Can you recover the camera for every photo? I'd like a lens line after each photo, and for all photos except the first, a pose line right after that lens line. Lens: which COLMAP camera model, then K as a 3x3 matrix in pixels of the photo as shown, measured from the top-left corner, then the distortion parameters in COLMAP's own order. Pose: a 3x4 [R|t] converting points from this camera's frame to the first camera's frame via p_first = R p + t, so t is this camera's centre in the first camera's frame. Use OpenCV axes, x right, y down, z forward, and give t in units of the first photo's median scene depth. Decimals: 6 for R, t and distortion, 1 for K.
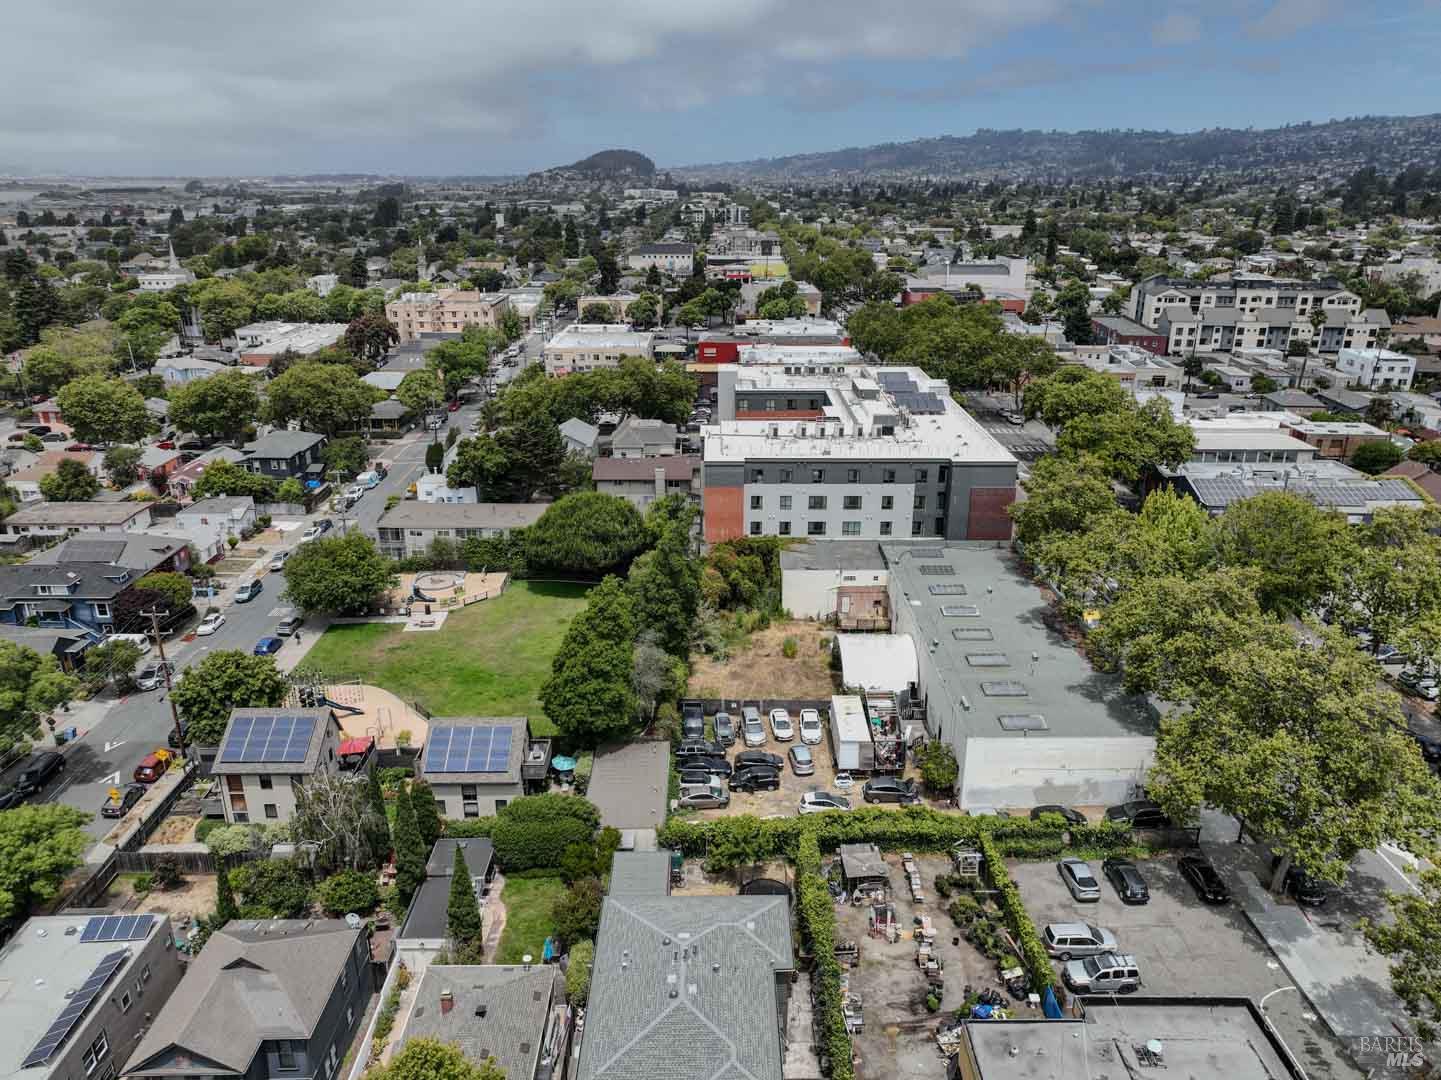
lens RADIAL K [[1013.3, 0, 724.2], [0, 1013.3, 541.8], [0, 0, 1]] dist [-0.002249, 0.022706]
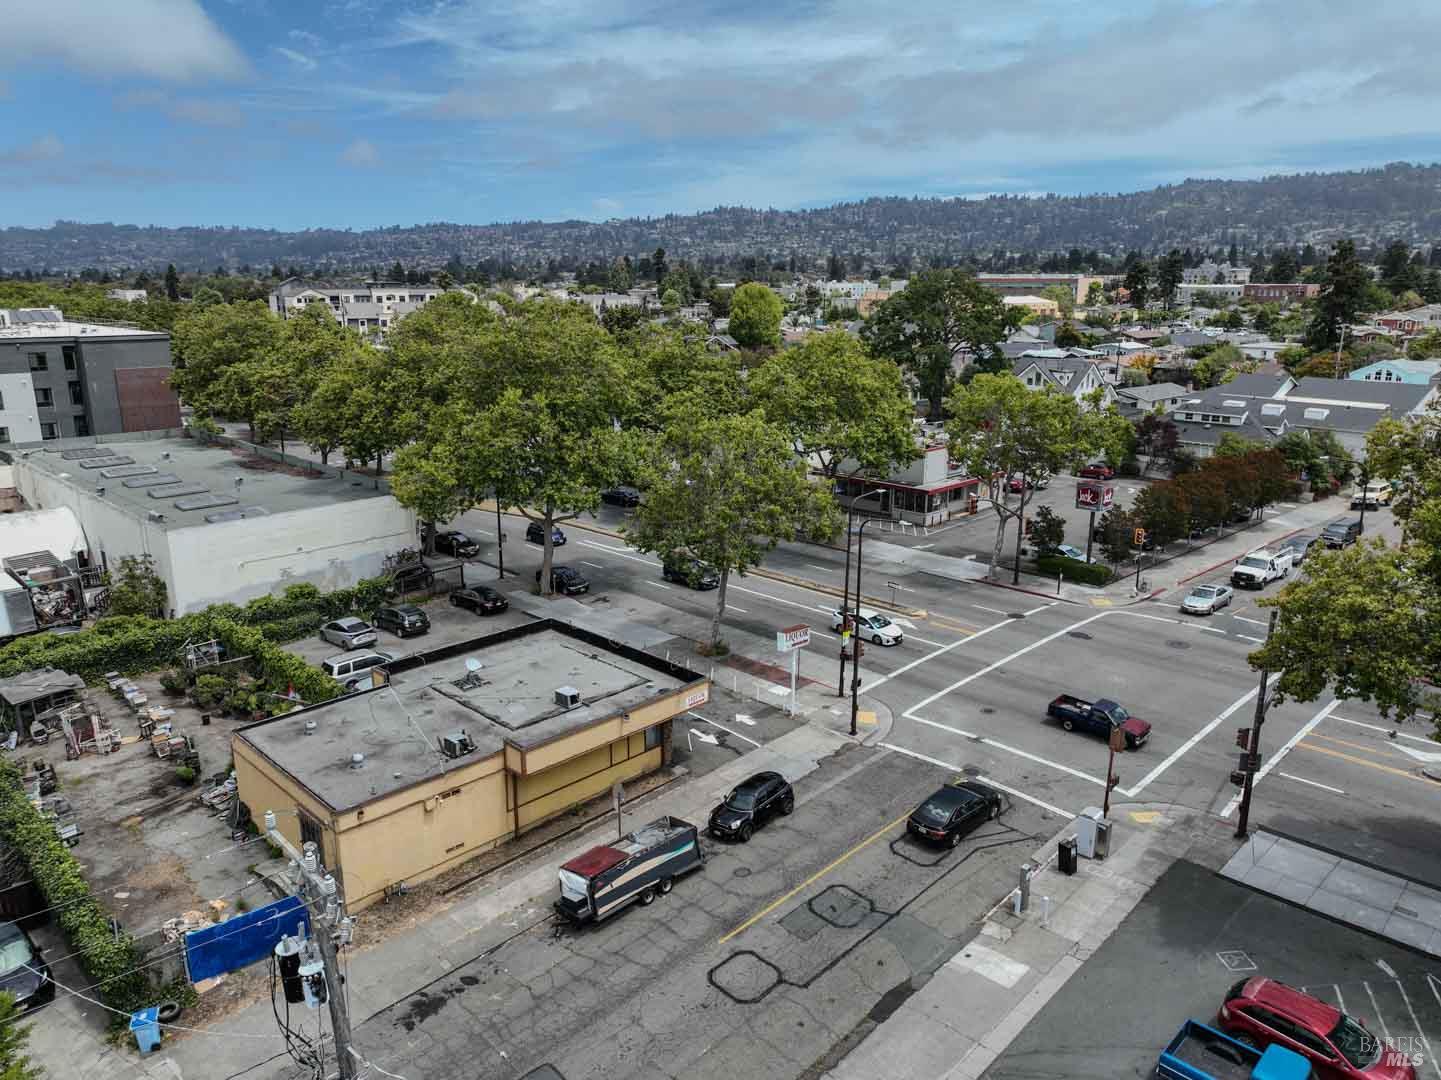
lens RADIAL K [[1013.3, 0, 722.1], [0, 1013.3, 539.6], [0, 0, 1]] dist [-0.002249, 0.022706]
pose [[0.706706, -0.172081, 0.686261, 0.005889], [0.257864, 0.965899, -0.023346, 0.220362], [-0.658842, 0.193461, 0.726980, 0.110800]]
